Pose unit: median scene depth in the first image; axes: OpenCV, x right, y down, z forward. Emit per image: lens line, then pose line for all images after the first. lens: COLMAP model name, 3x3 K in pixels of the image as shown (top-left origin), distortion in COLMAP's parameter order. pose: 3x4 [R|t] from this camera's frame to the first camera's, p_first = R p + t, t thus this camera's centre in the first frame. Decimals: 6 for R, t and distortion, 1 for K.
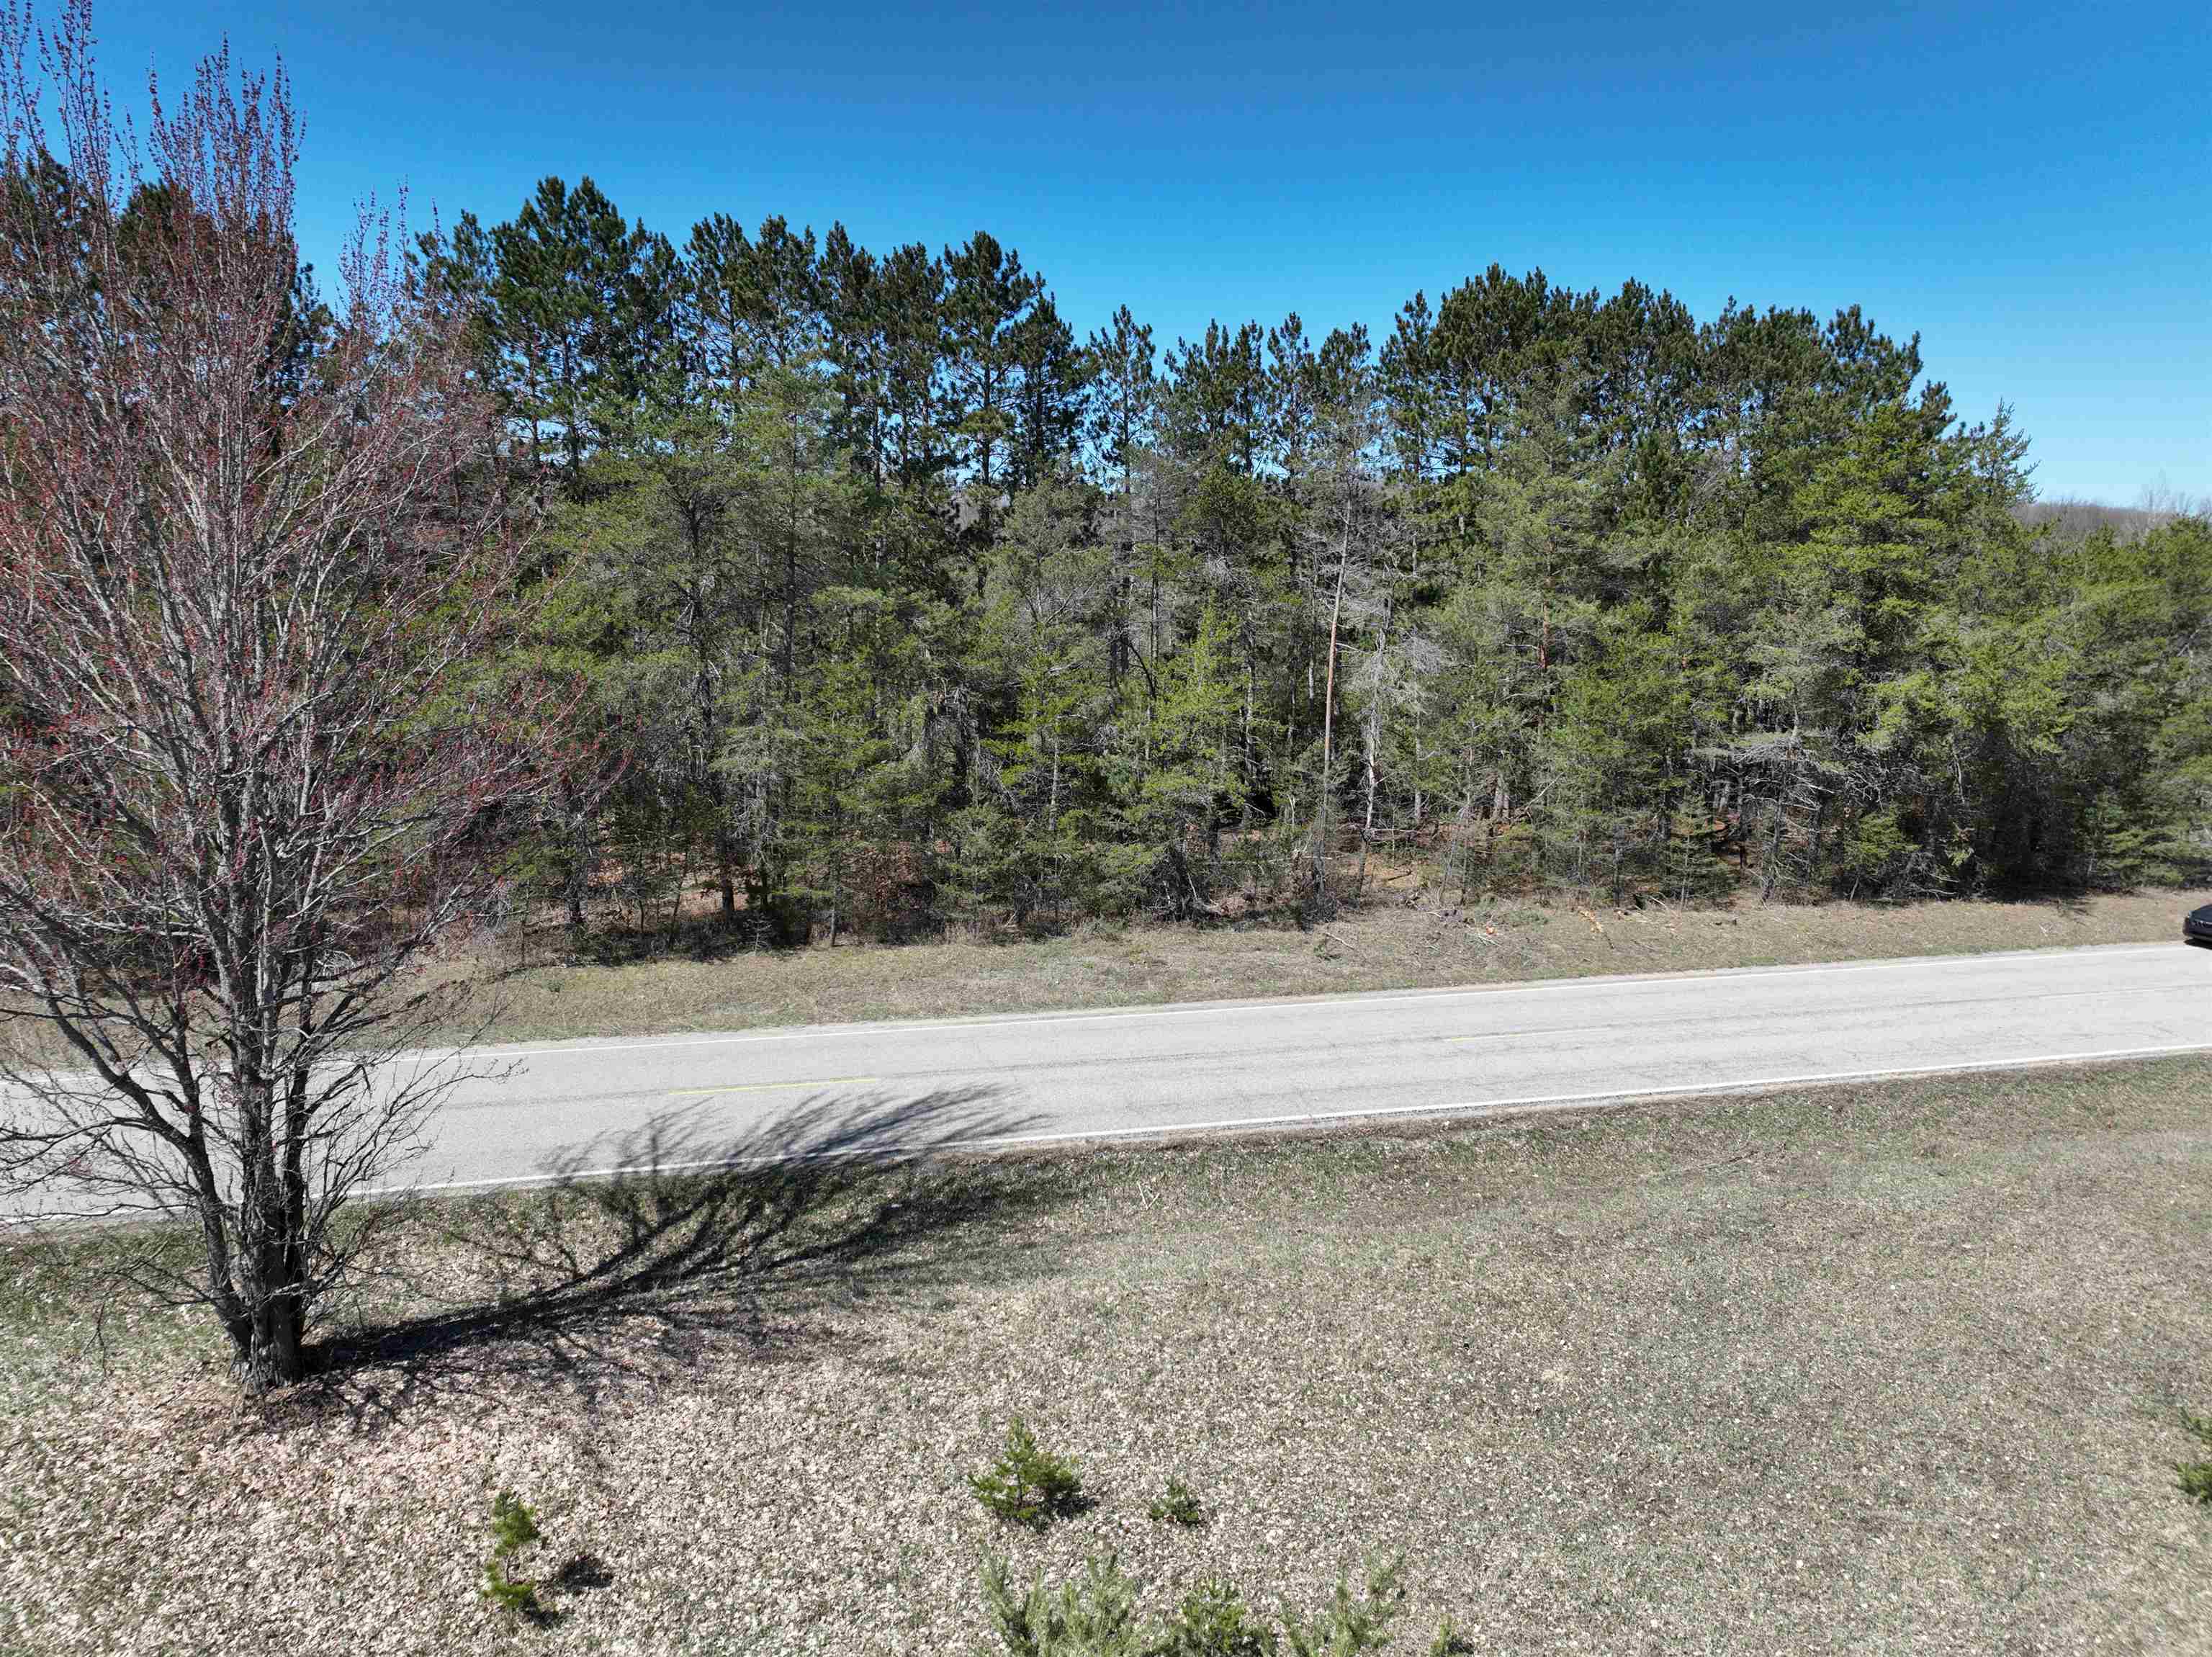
lens RADIAL K [[1569.0, 0, 1106.0], [0, 1569.0, 828.5], [0, 0, 1]] dist [-0.001639, 0.018161]
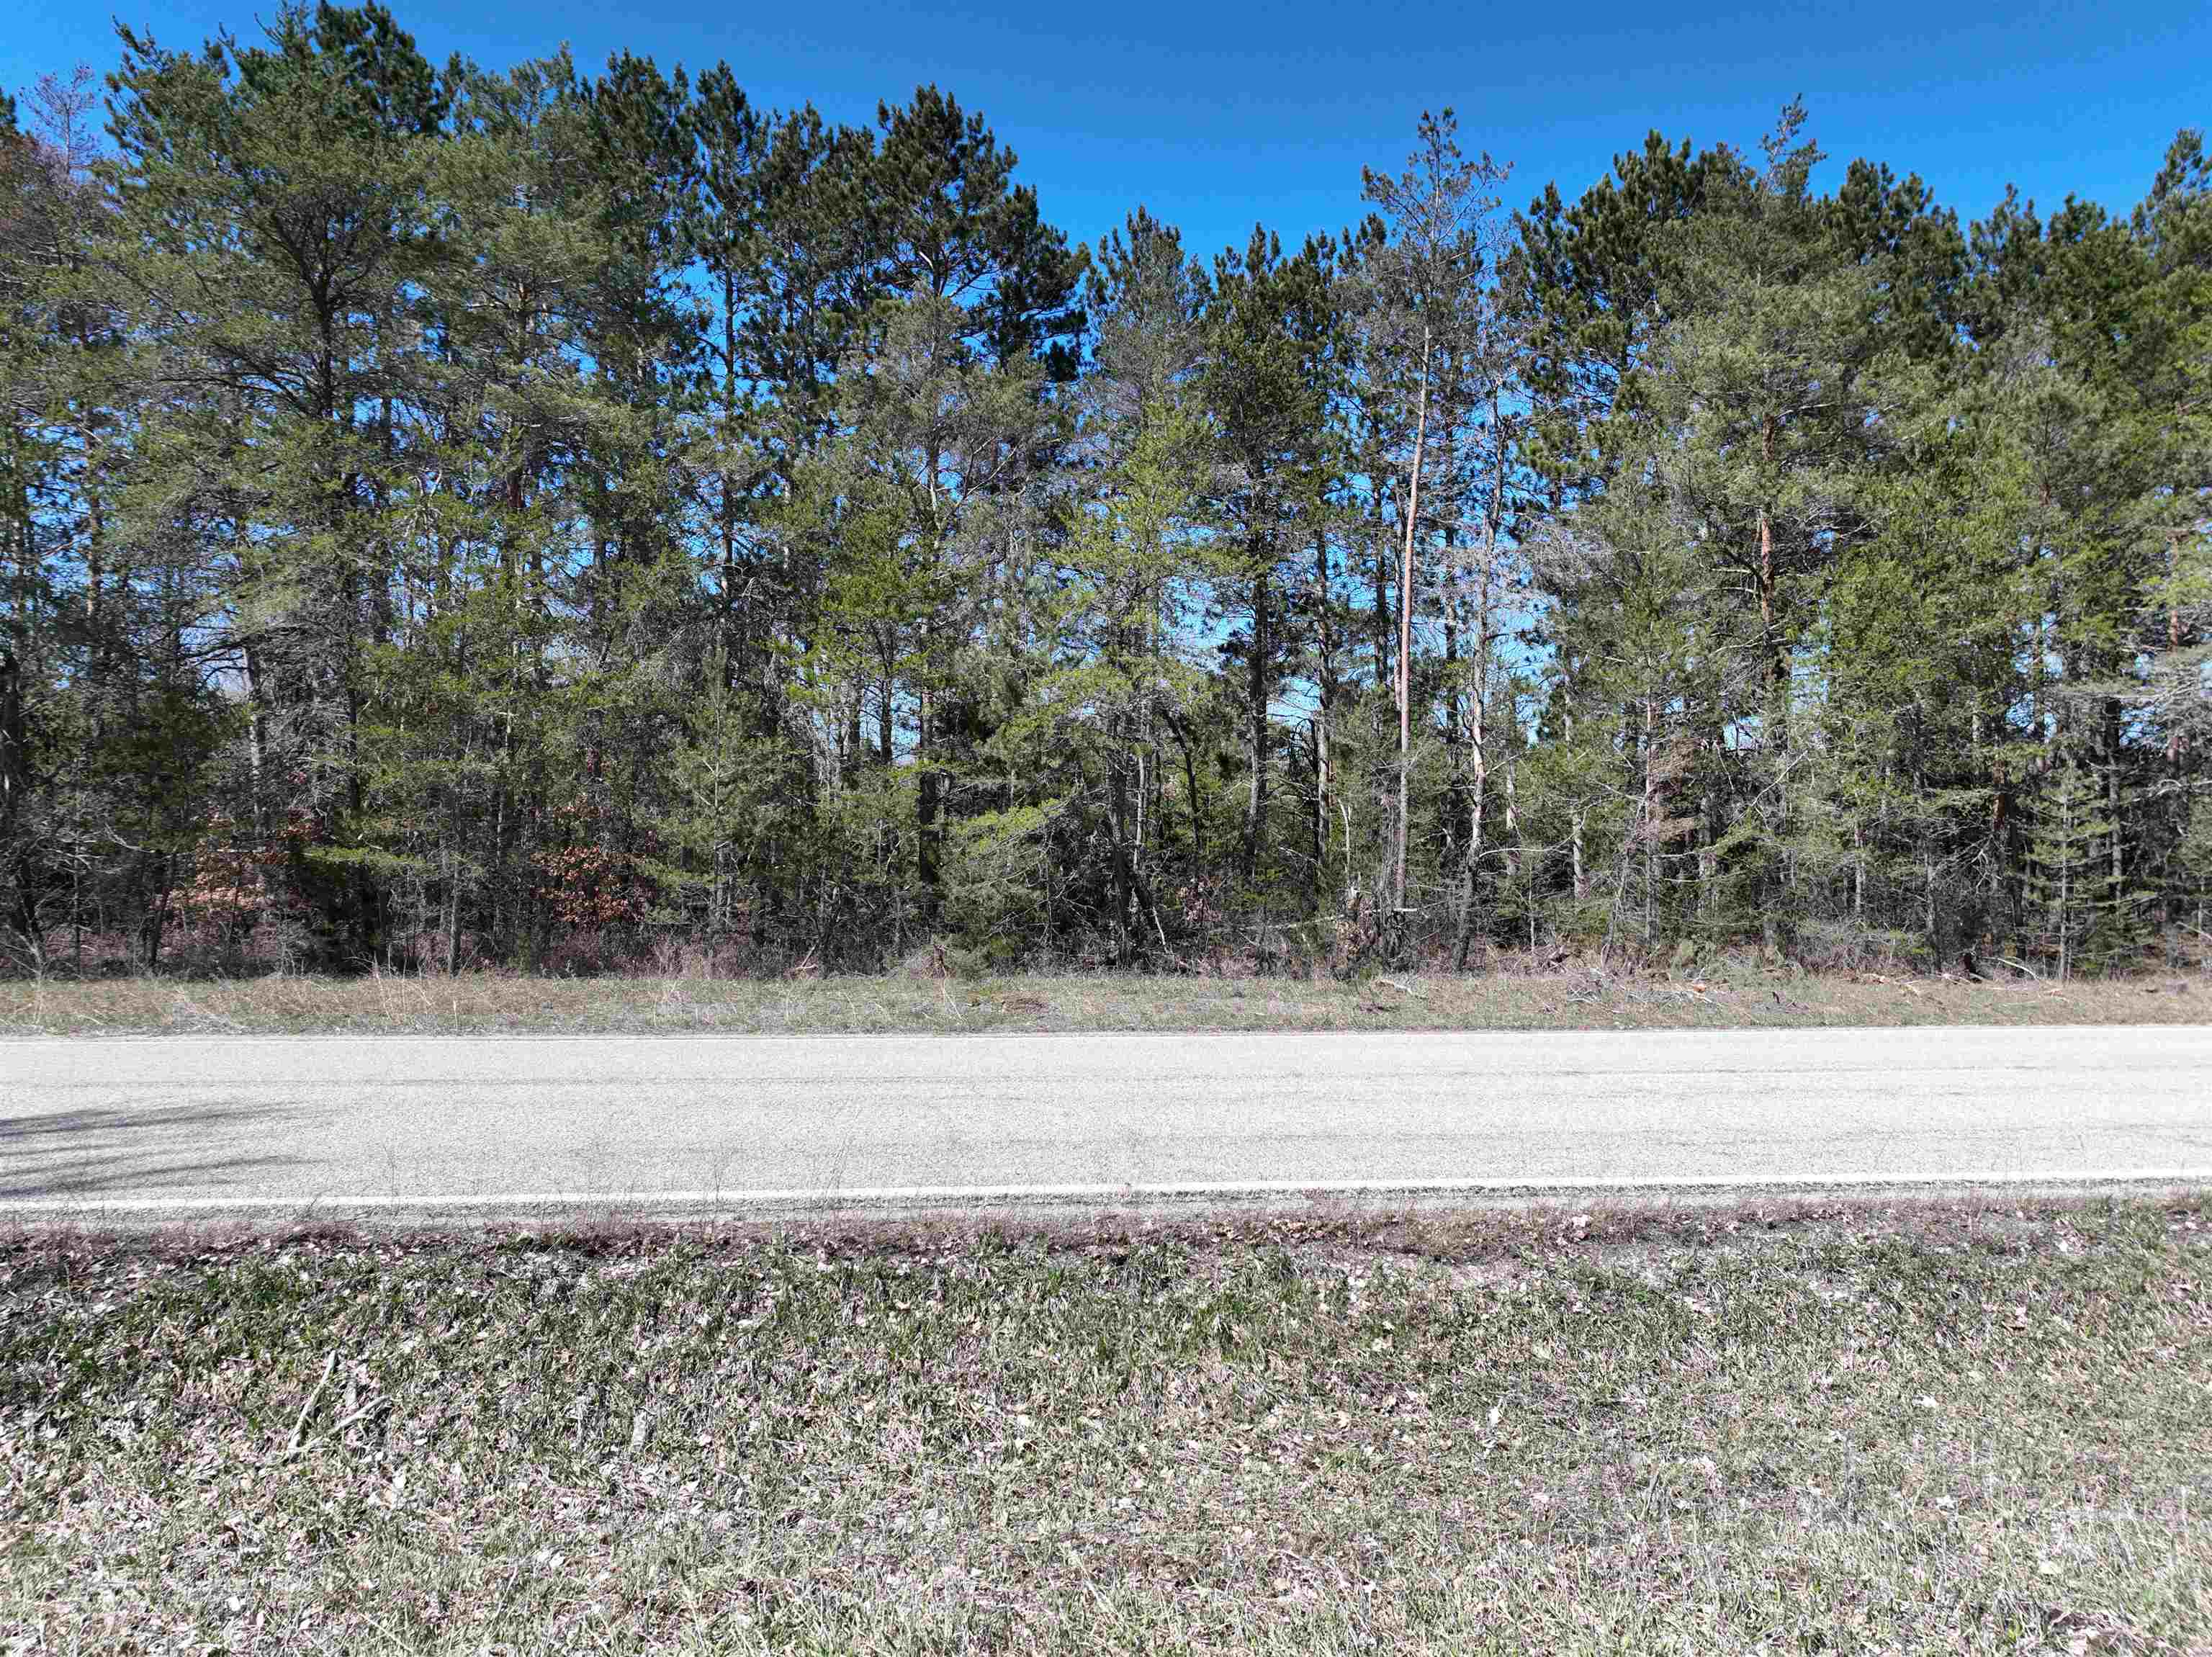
lens RADIAL K [[1569.0, 0, 1106.0], [0, 1569.0, 828.5], [0, 0, 1]] dist [-0.001639, 0.018161]
pose [[0.993646, -0.005064, -0.112434, 0.087575], [-0.015083, 0.983984, -0.177619, 0.091663], [0.111532, 0.178186, 0.977656, 0.371598]]
